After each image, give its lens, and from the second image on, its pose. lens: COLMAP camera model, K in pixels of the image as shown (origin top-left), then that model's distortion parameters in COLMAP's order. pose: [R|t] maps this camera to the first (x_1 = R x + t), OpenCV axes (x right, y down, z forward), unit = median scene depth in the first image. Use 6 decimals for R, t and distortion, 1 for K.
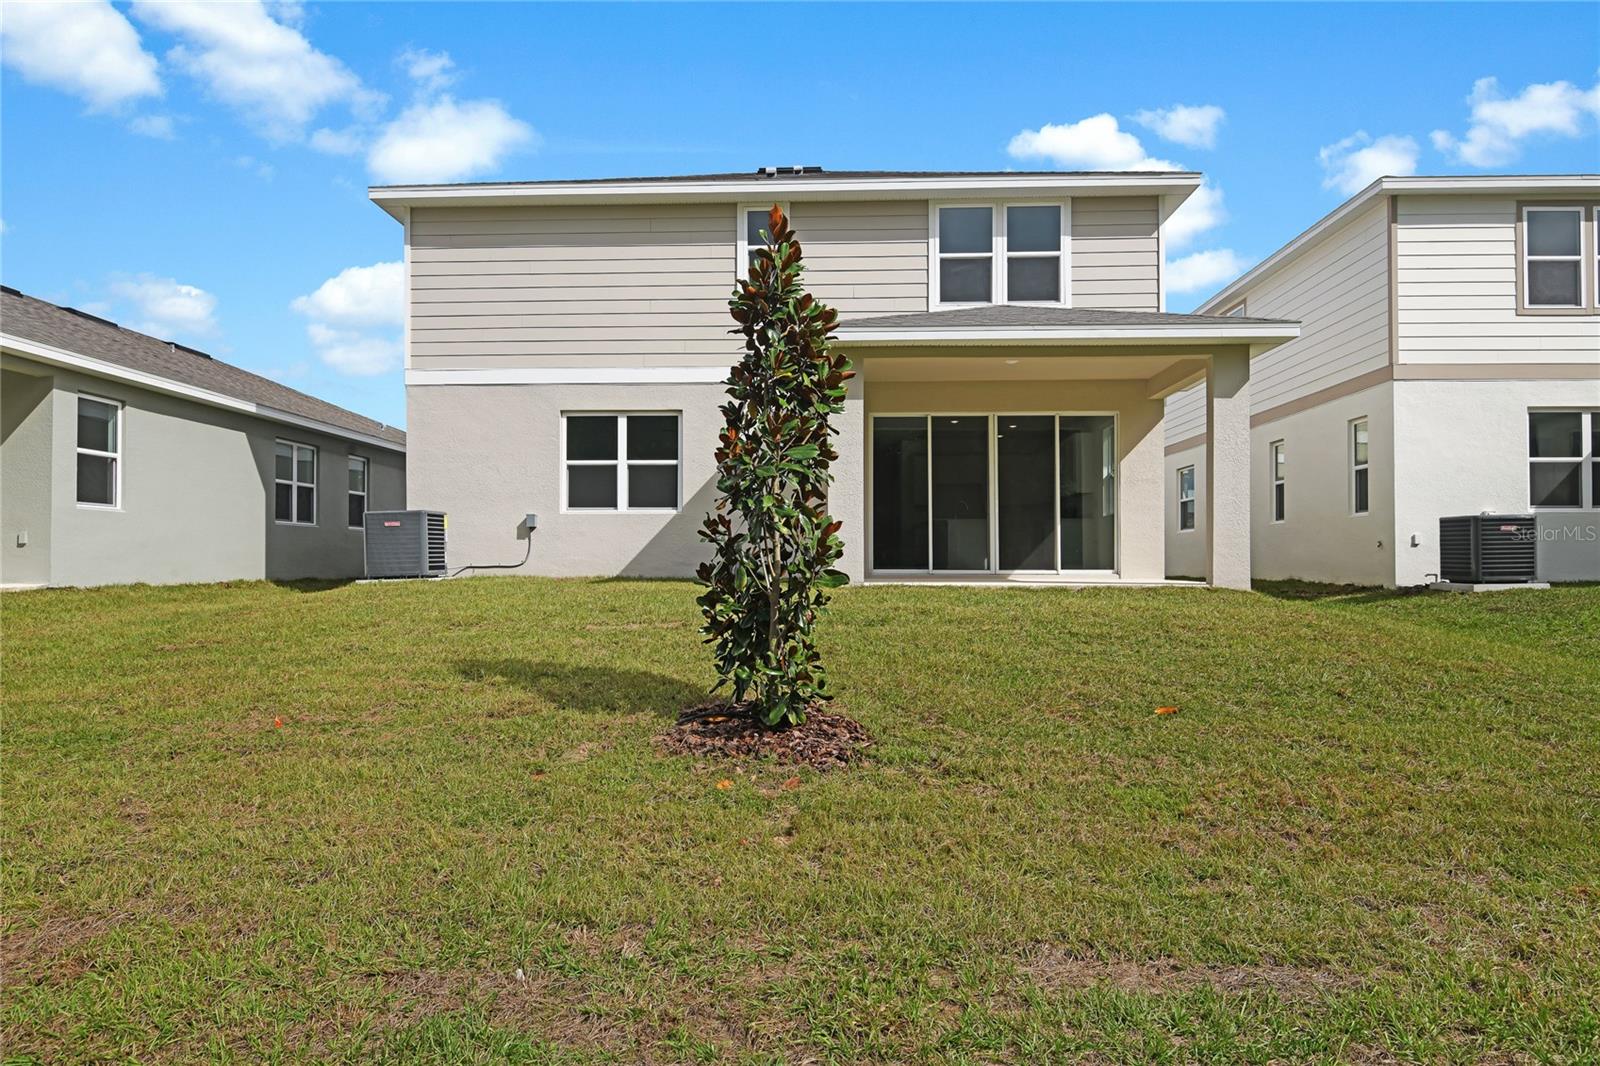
lens RADIAL K [[1022.7, 0, 801.7], [0, 1022.7, 545.1], [0, 0, 1]] dist [0.010408, -0.000558]
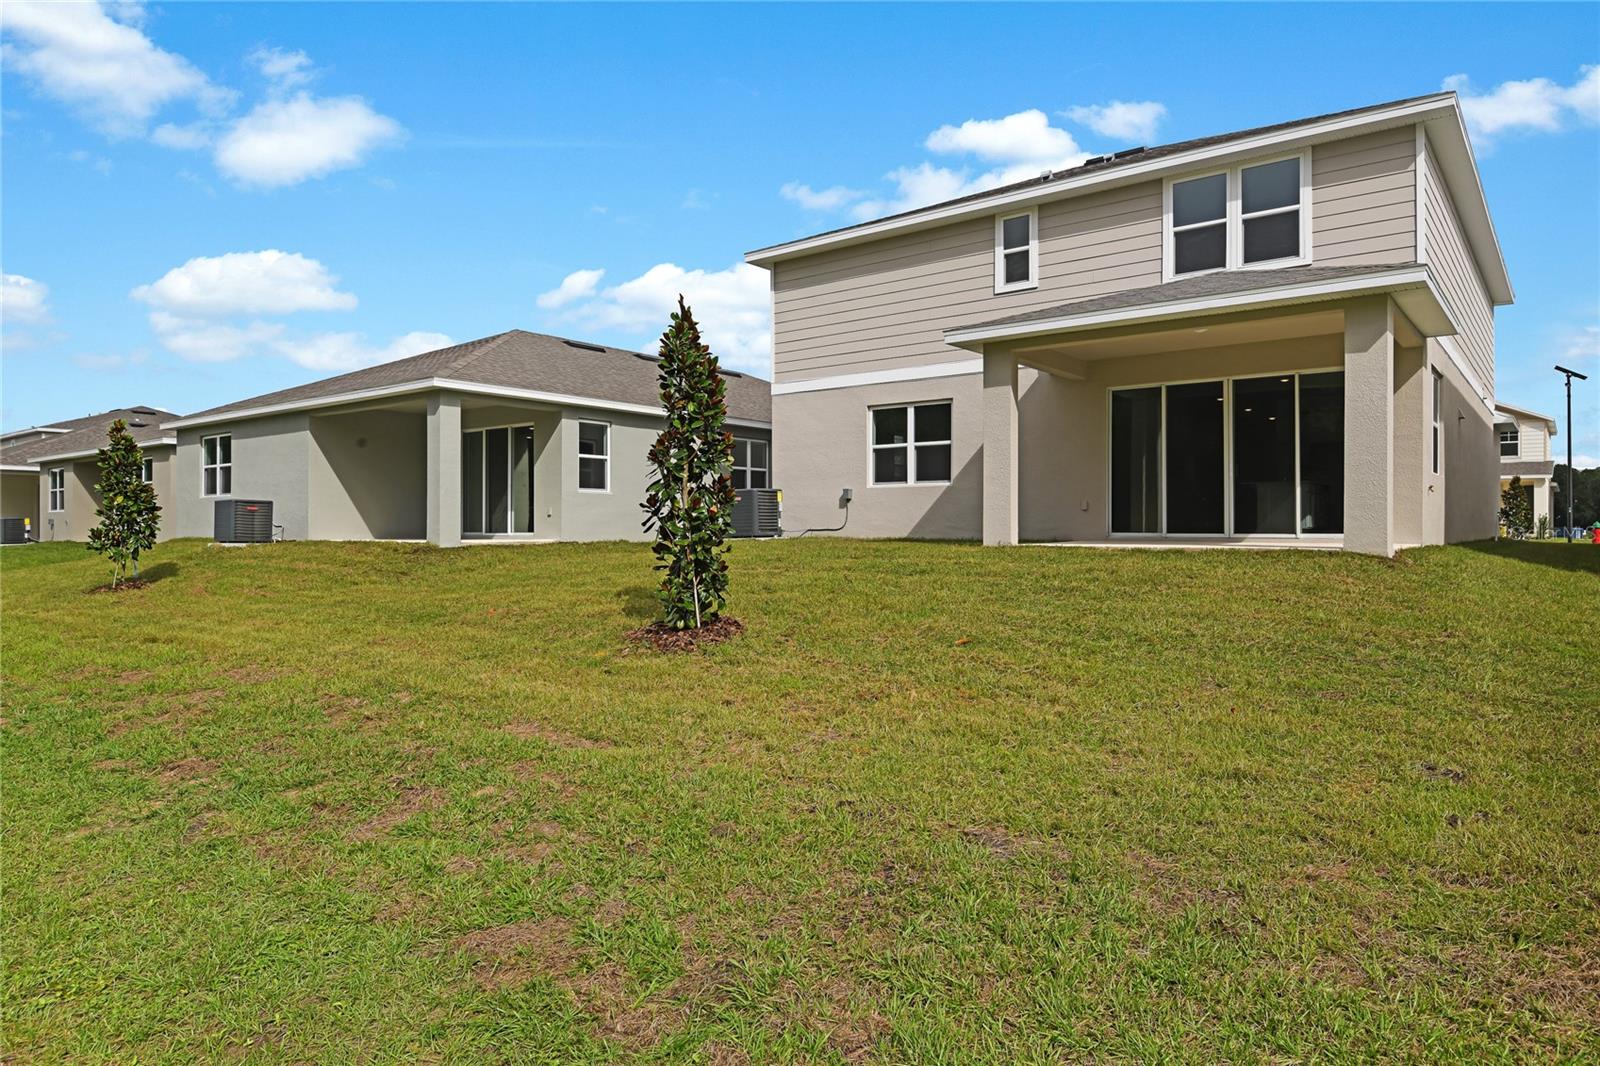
lens RADIAL K [[1022.7, 0, 805.6], [0, 1022.7, 527.7], [0, 0, 1]] dist [0.010408, -0.000558]
pose [[0.805538, -0.000095, -0.592544, 0.449131], [0.008398, 0.999901, 0.011257, 0.003581], [0.592484, -0.014044, 0.805460, -0.059318]]
